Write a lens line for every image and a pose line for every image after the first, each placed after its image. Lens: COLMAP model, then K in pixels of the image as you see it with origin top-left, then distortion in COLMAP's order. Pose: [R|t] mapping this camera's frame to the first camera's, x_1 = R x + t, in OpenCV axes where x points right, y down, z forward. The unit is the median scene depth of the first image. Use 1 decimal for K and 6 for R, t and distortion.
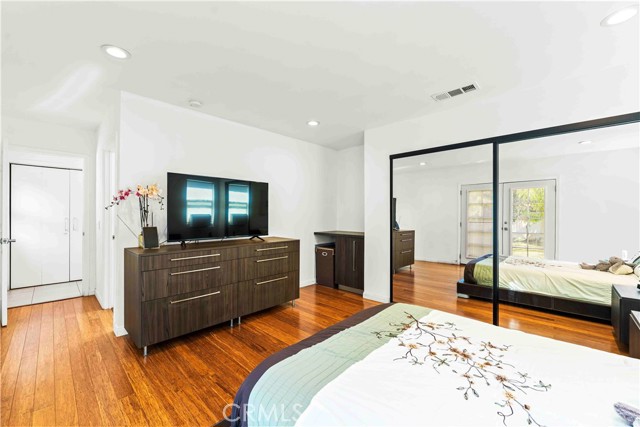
lens RADIAL K [[258.5, 0, 324.9], [0, 258.5, 211.5], [0, 0, 1]] dist [-0.002384, -0.000647]
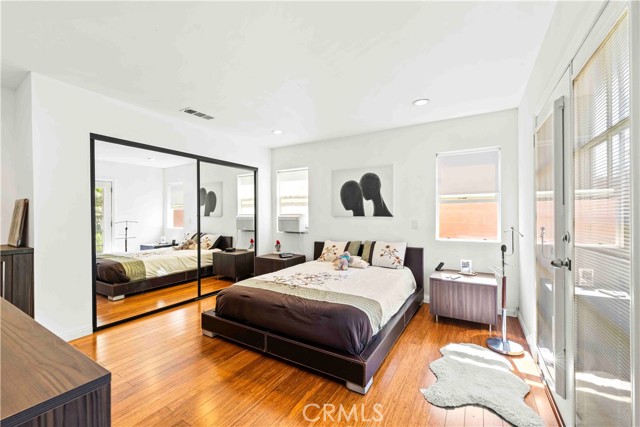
lens RADIAL K [[258.5, 0, 323.0], [0, 258.5, 213.8], [0, 0, 1]] dist [-0.002384, -0.000647]
pose [[-0.240207, -0.005242, 0.970708, -0.797152], [-0.005867, 0.999975, 0.003948, 0.003935], [-0.970704, -0.004746, -0.240231, 0.701794]]
